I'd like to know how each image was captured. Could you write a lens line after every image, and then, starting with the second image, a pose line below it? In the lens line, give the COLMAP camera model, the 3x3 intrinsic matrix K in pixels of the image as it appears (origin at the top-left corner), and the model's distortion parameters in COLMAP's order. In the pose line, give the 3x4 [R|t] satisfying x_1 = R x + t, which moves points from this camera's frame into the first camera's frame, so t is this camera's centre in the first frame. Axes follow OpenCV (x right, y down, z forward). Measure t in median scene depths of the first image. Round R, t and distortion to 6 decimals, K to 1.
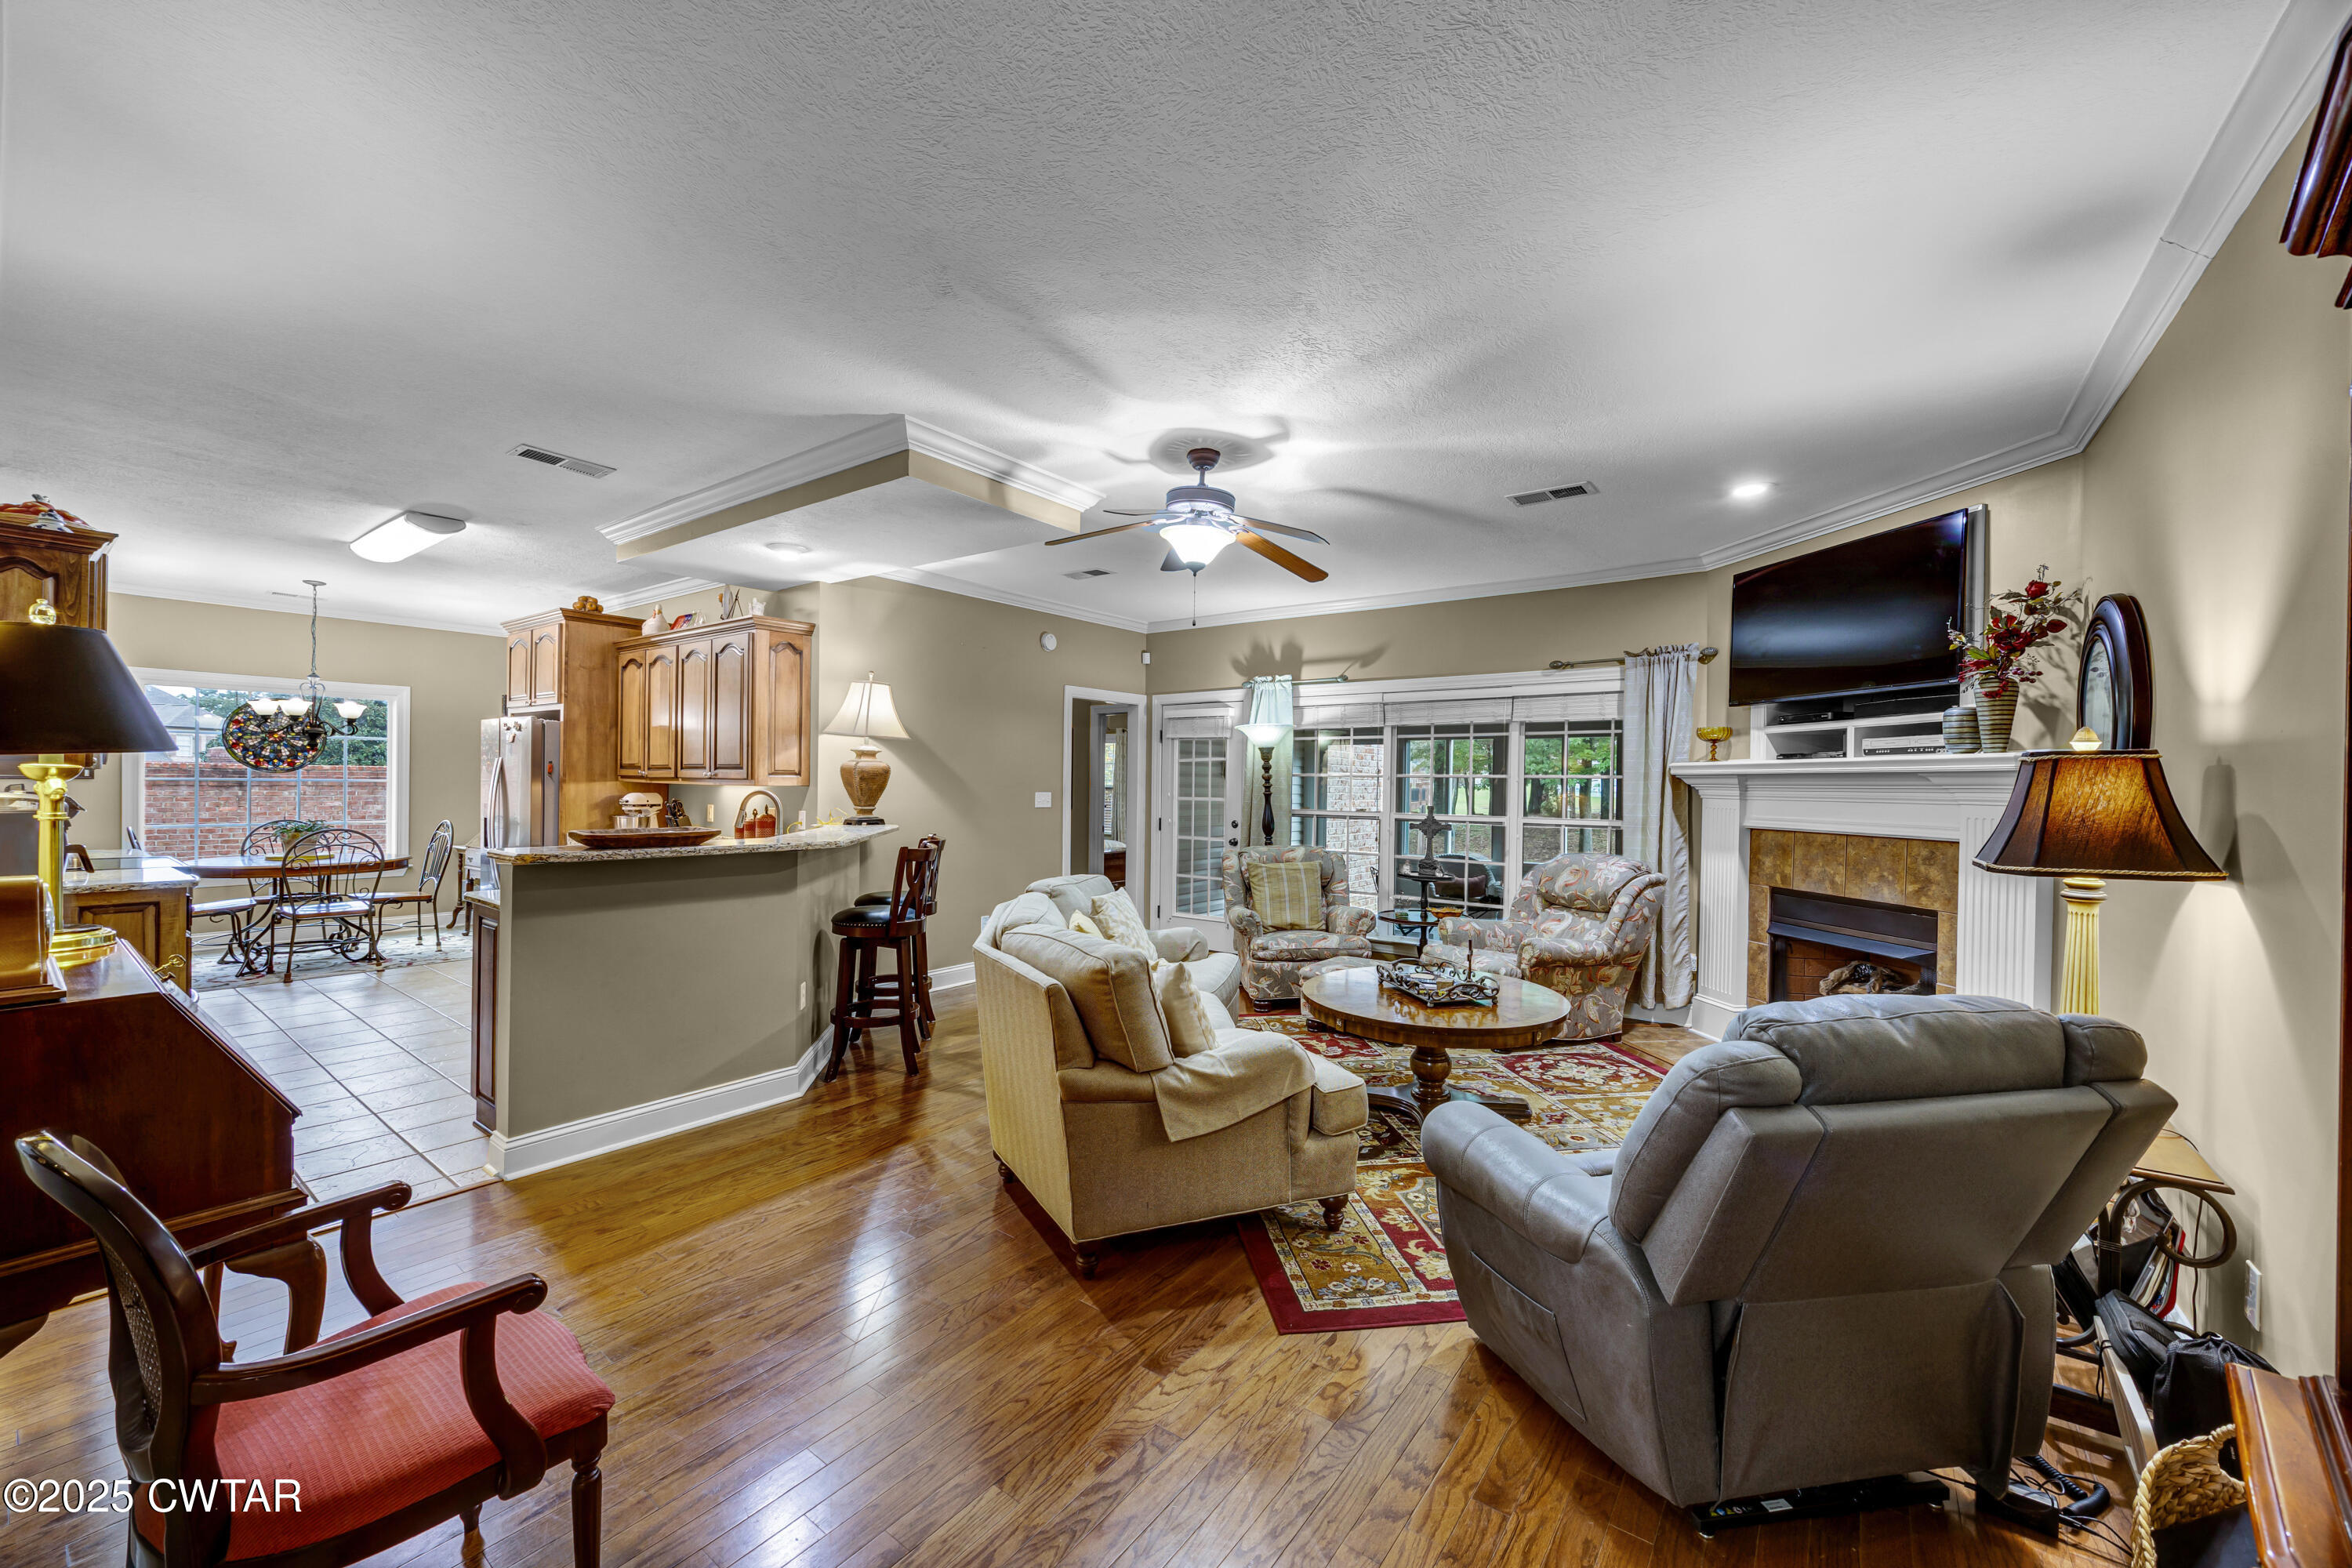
lens RADIAL K [[899.7, 0, 1185.1], [0, 899.7, 785.7], [0, 0, 1]] dist [-0.002884, -0.000053]
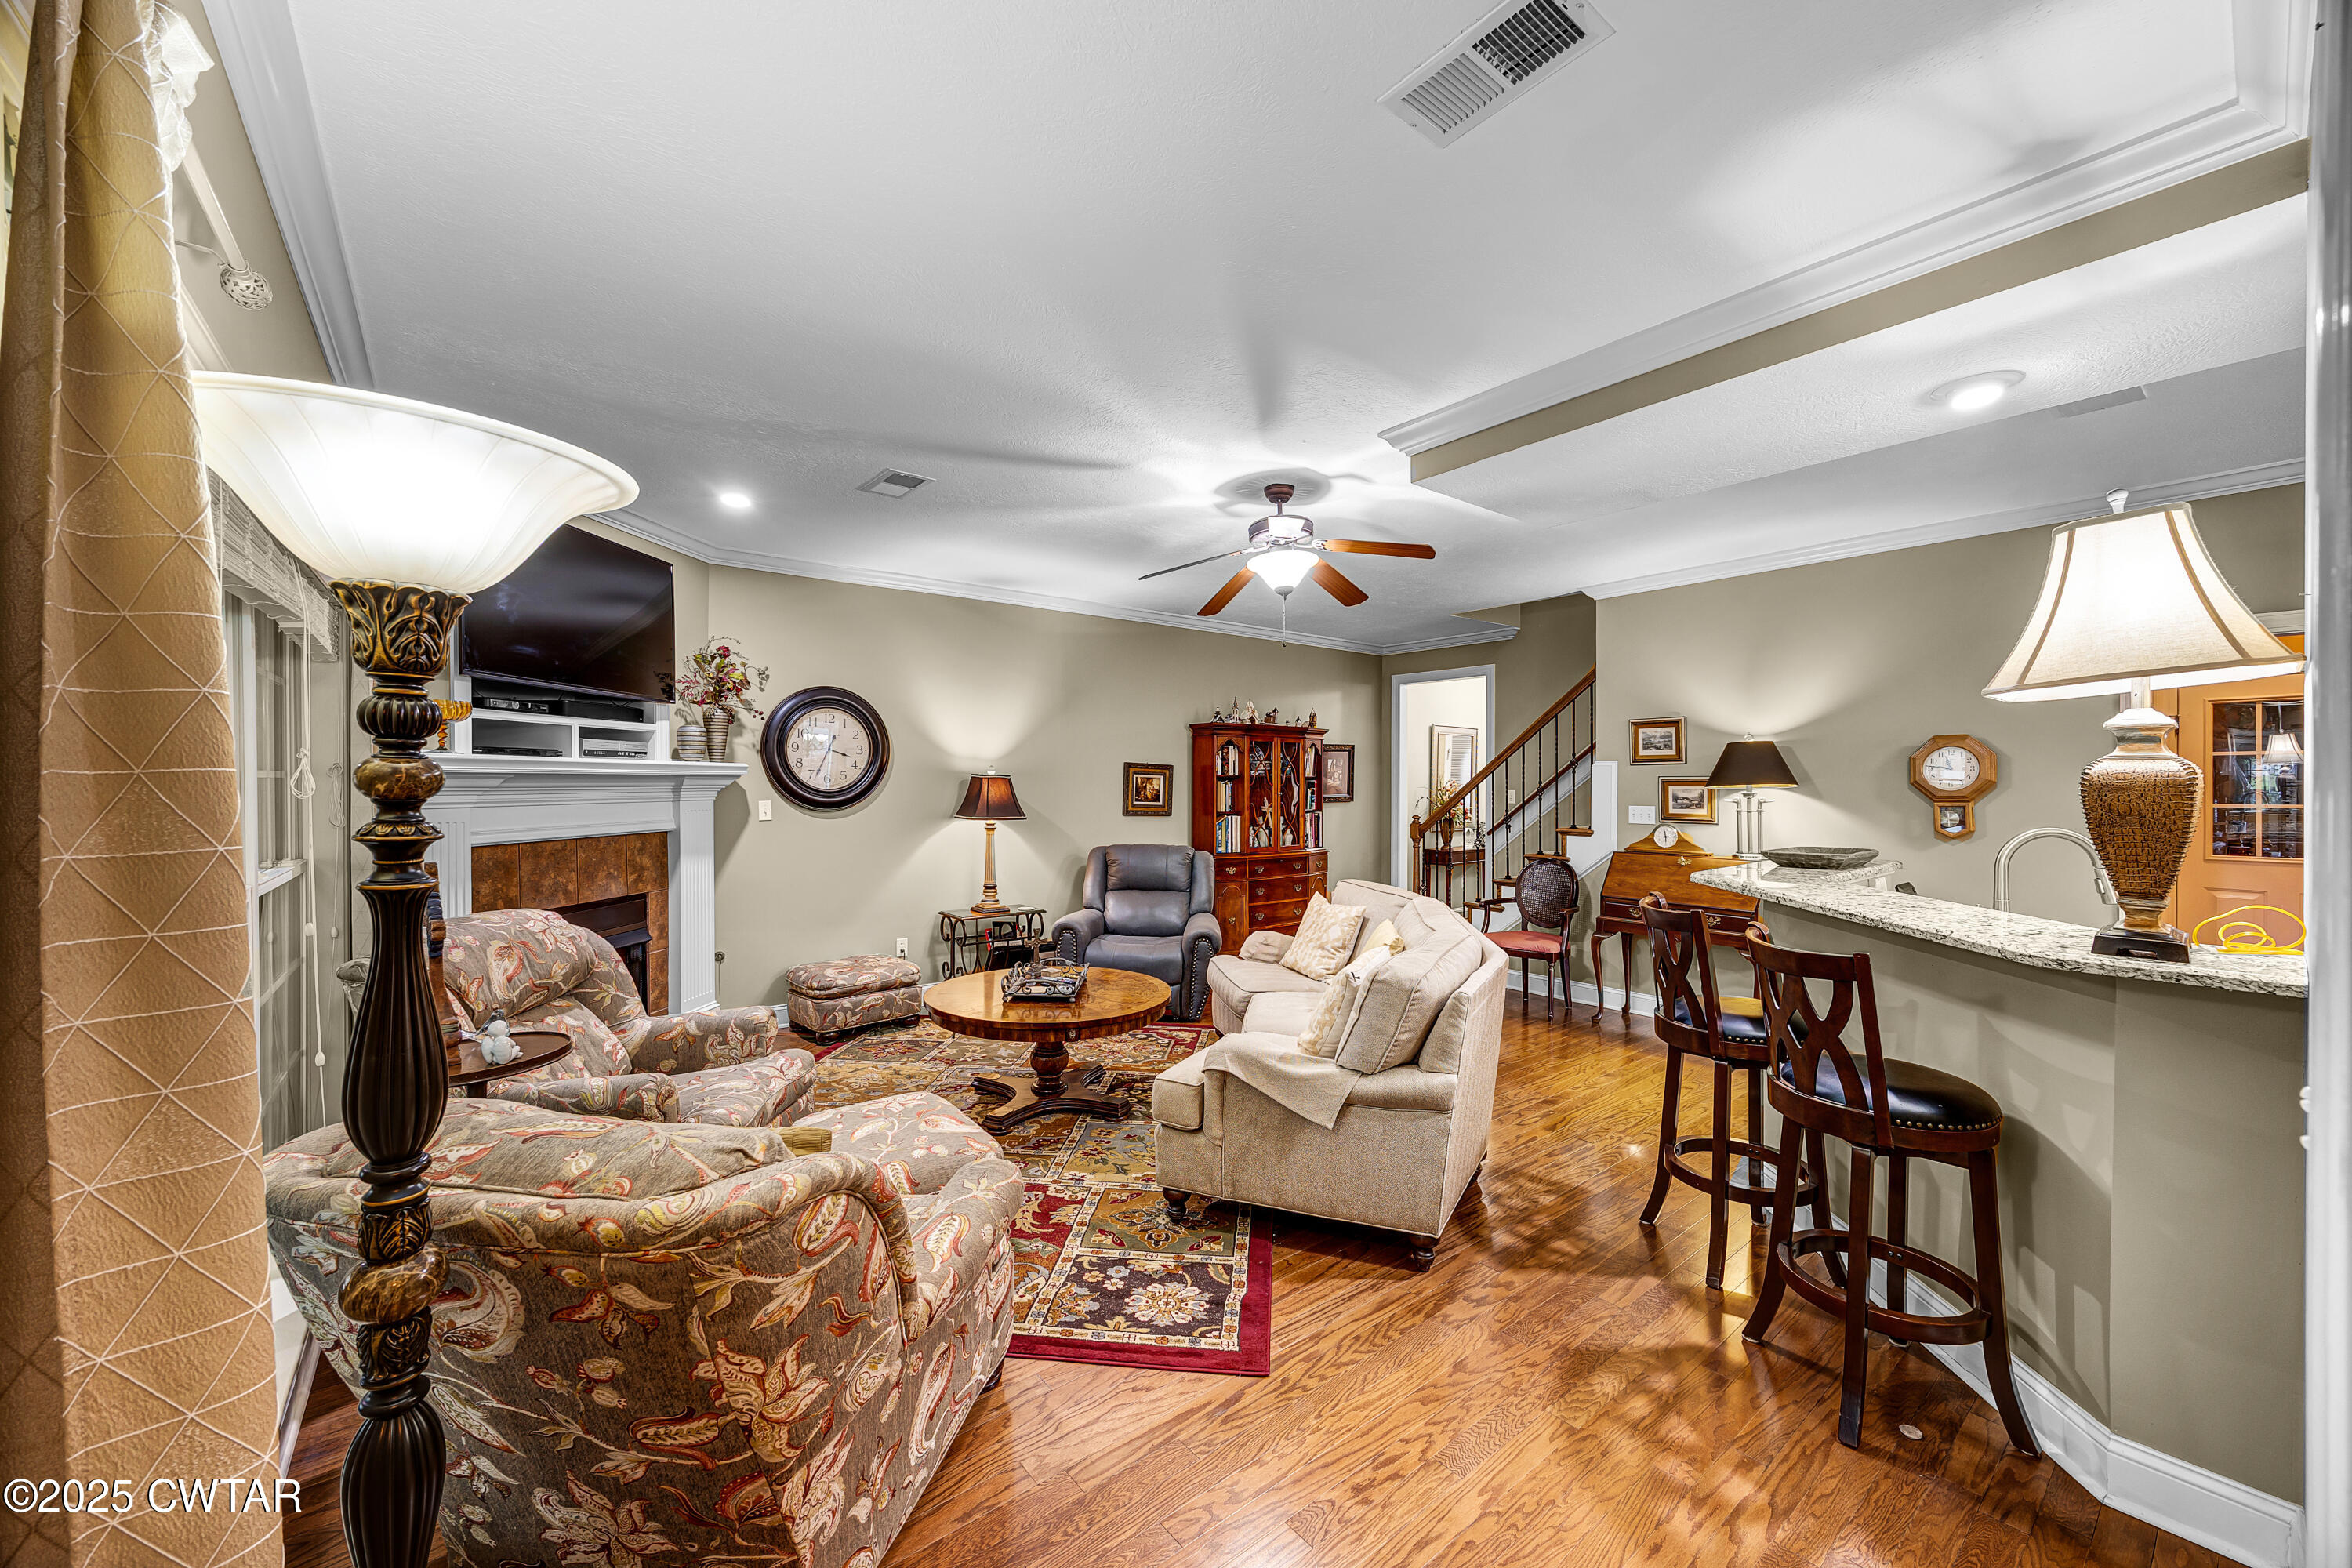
lens RADIAL K [[899.7, 0, 1182.4], [0, 899.7, 787.3], [0, 0, 1]] dist [-0.002884, -0.000053]
pose [[-0.963978, -0.017339, 0.265416, -0.117522], [-0.014875, 0.999826, 0.011292, -0.017580], [-0.265566, 0.006937, -0.964068, 1.532042]]
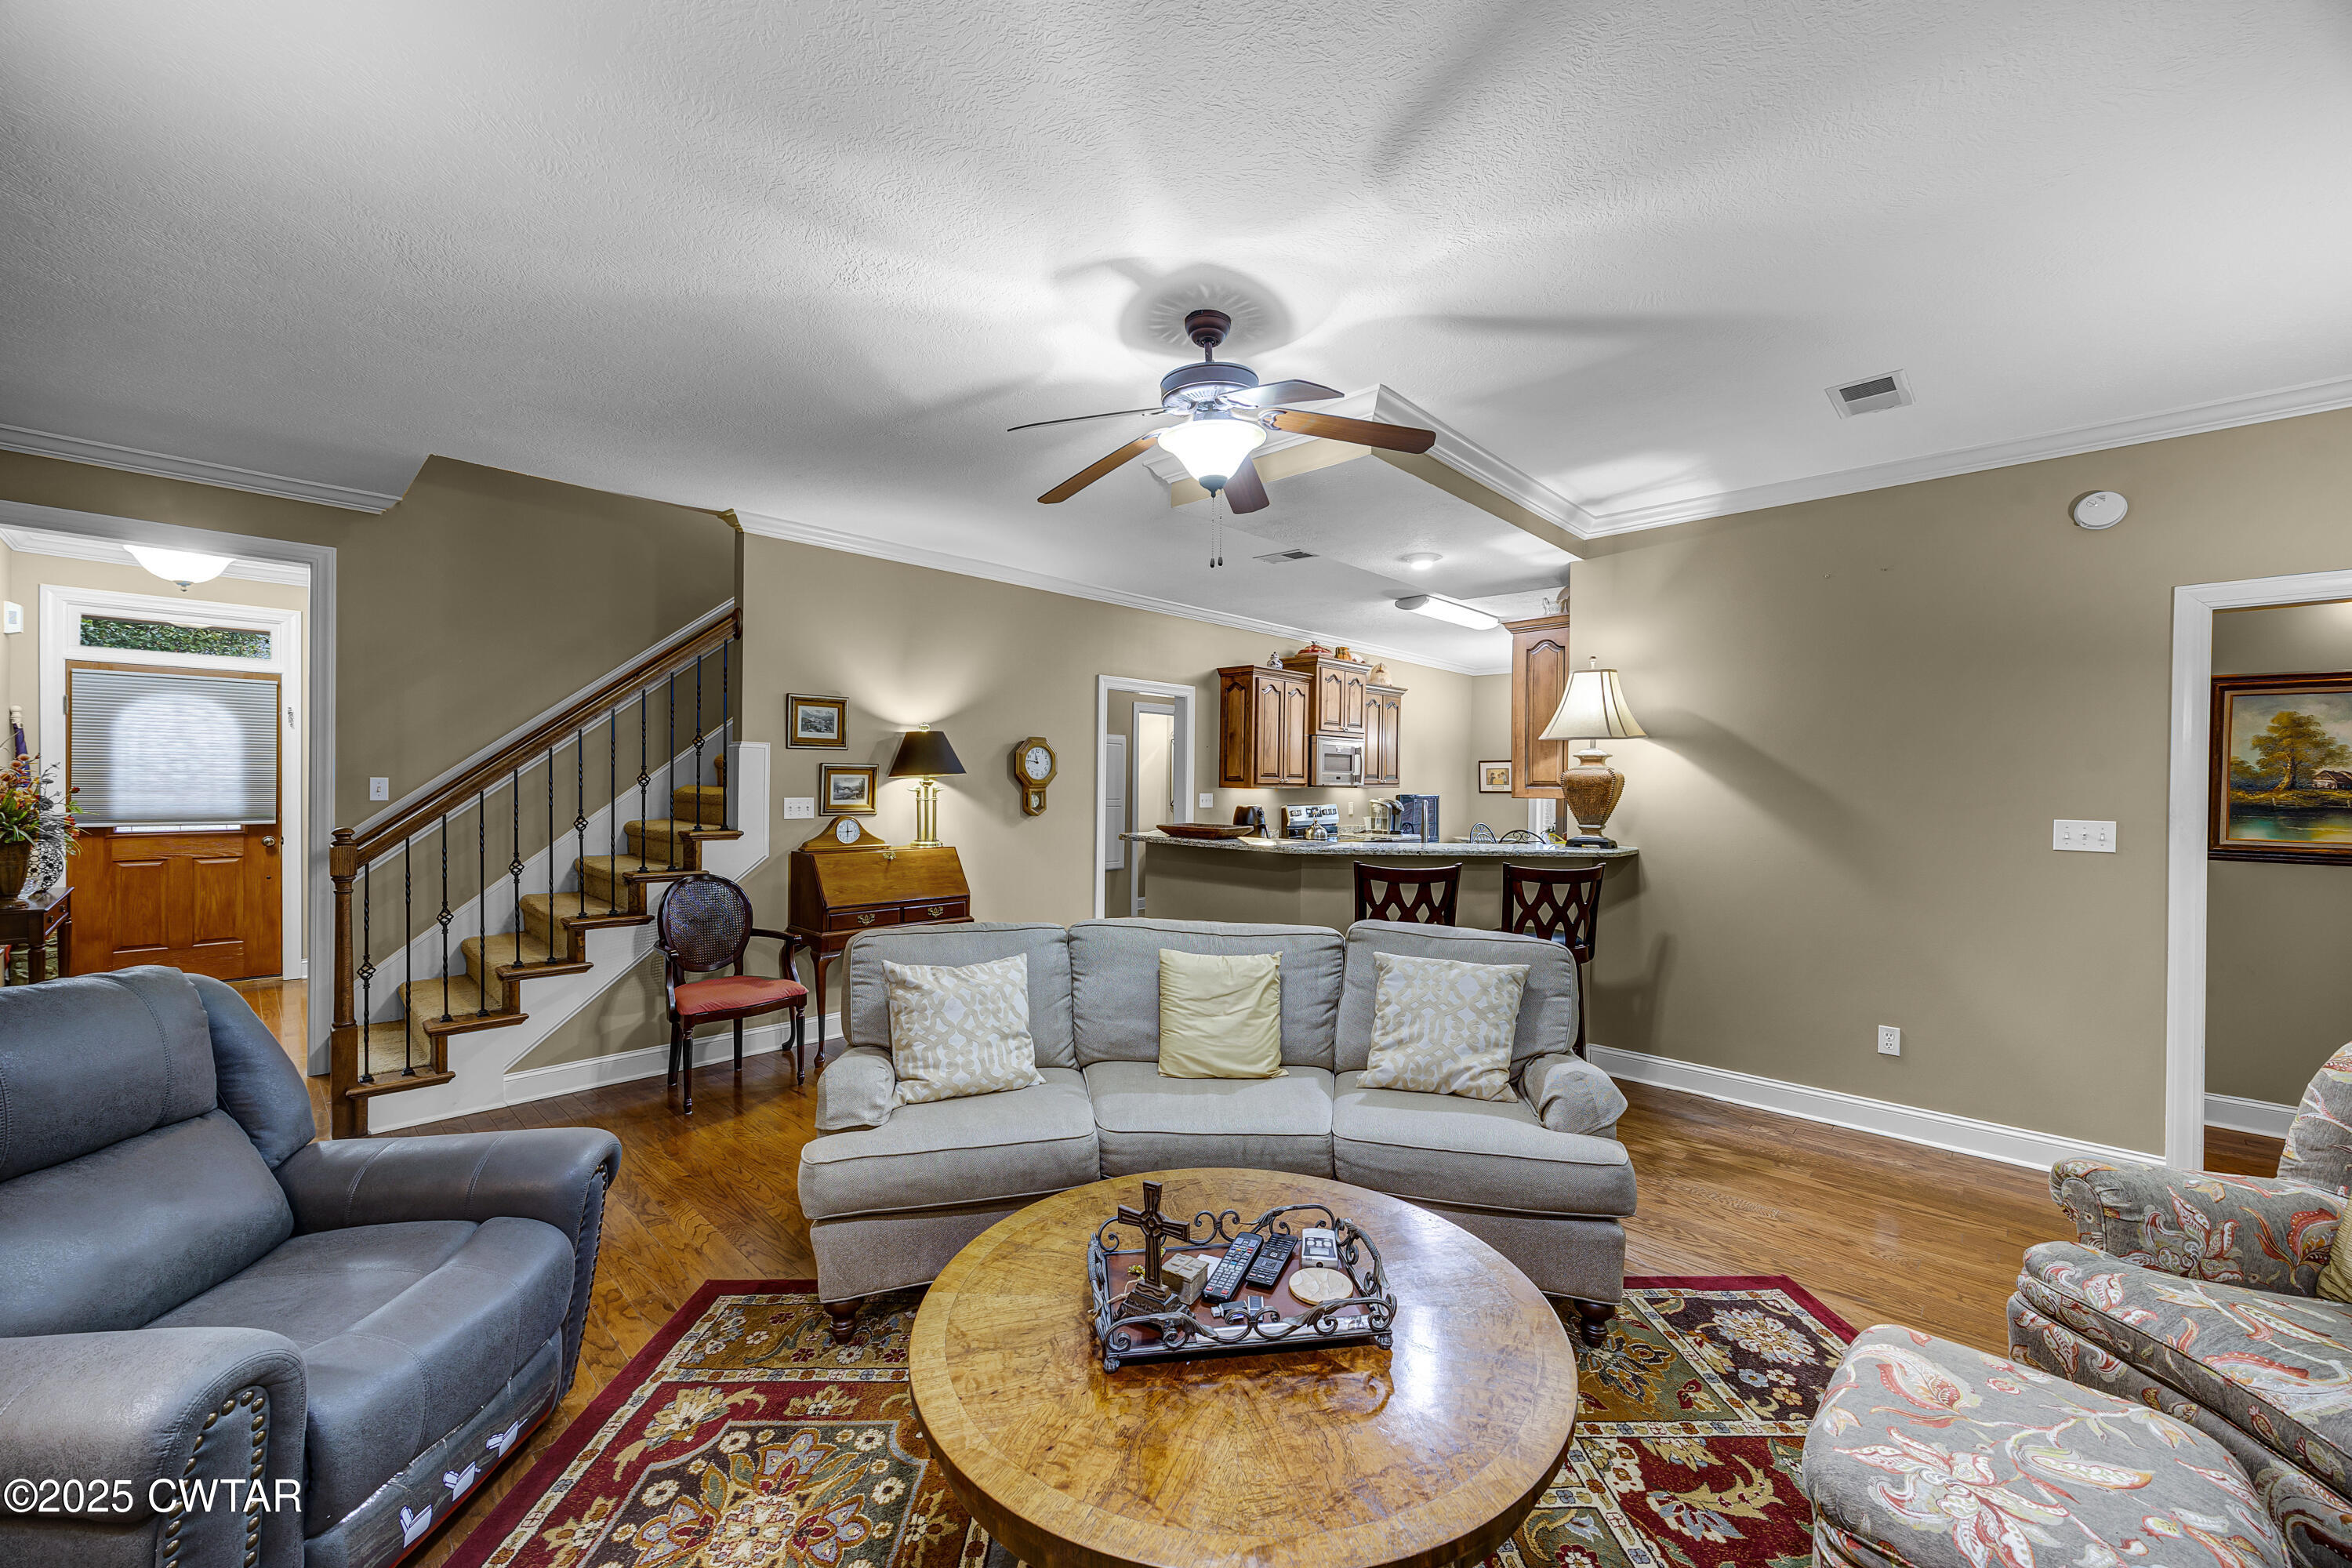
lens RADIAL K [[899.7, 0, 1176.6], [0, 899.7, 785.8], [0, 0, 1]] dist [-0.002884, -0.000053]
pose [[-0.122603, -0.008627, -0.992418, 0.530835], [-0.014295, 0.999874, -0.006926, -0.001220], [0.992353, 0.013338, -0.122711, 0.792200]]
